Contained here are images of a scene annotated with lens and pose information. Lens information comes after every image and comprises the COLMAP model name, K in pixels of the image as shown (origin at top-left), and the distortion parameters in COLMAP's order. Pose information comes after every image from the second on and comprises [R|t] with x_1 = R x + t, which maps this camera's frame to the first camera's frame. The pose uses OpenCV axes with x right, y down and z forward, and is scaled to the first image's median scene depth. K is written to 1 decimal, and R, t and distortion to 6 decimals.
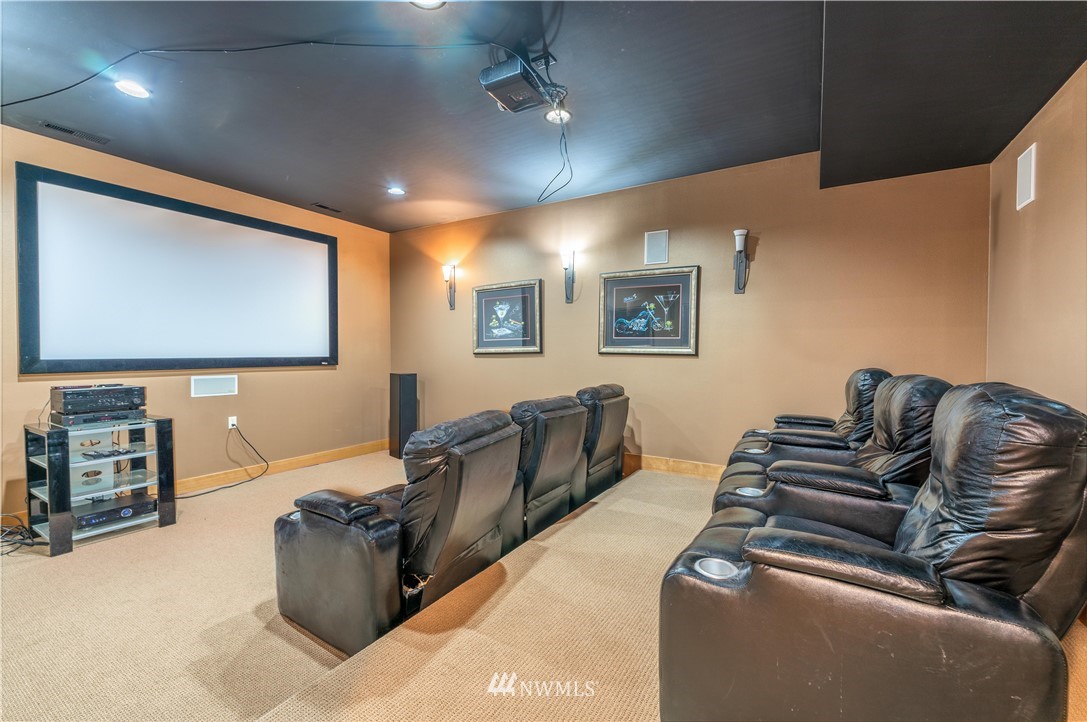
lens RADIAL K [[450.8, 0, 542.4], [0, 450.8, 360.2], [0, 0, 1]] dist [-0.005318, 0.000395]
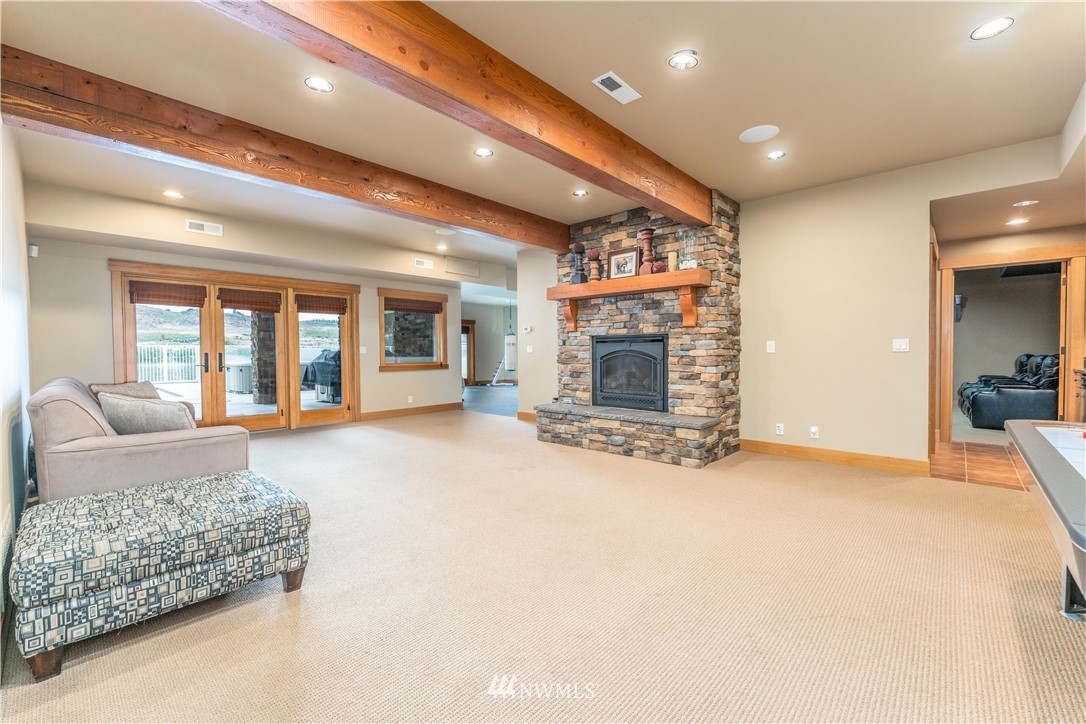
lens RADIAL K [[450.4, 0, 543.0], [0, 450.4, 361.5], [0, 0, 1]] dist [-0.005318, 0.000395]
pose [[0.981244, -0.001131, -0.192765, -1.618649], [0.001610, 0.999996, 0.002329, 0.050510], [0.192761, -0.002596, 0.981242, -2.223584]]
